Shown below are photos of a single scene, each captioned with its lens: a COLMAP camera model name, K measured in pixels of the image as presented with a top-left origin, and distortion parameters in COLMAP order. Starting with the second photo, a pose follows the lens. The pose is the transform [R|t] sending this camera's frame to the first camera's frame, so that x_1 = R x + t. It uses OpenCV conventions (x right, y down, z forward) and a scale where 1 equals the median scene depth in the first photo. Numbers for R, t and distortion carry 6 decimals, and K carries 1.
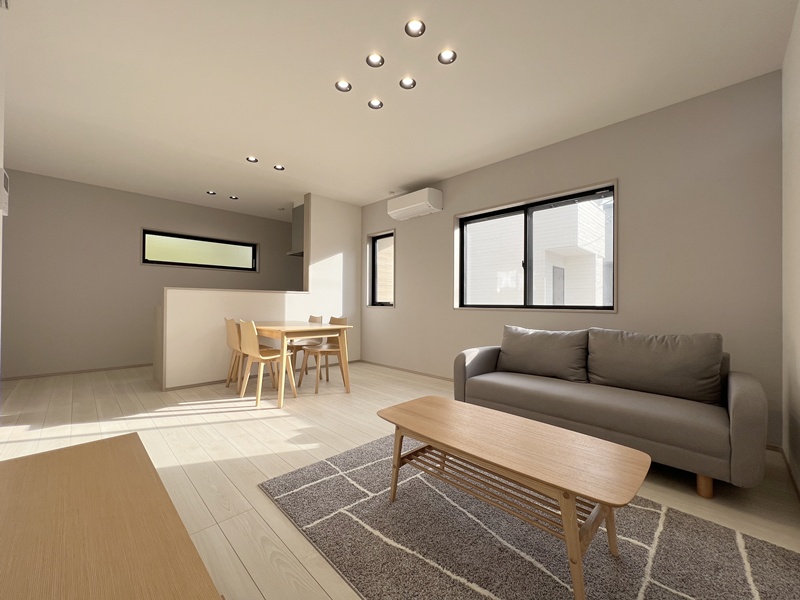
lens RADIAL K [[320.1, 0, 402.0], [0, 320.1, 300.2], [0, 0, 1]] dist [0.000988, 0.000204]
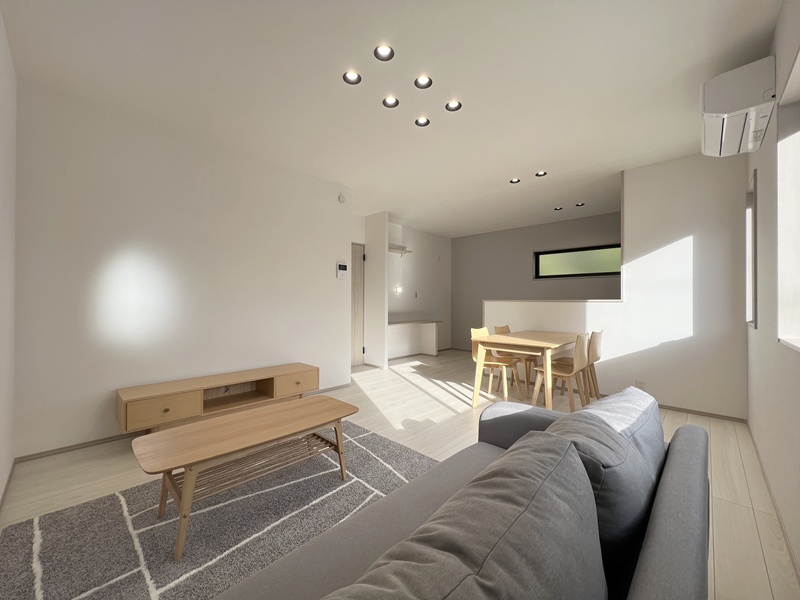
lens RADIAL K [[320.1, 0, 404.4], [0, 320.1, 302.3], [0, 0, 1]] dist [0.000988, 0.000204]
pose [[0.027956, -0.006993, -0.999585, 0.782074], [0.005493, 0.999962, -0.006842, -0.028970], [0.999594, -0.005299, 0.027993, 0.766730]]
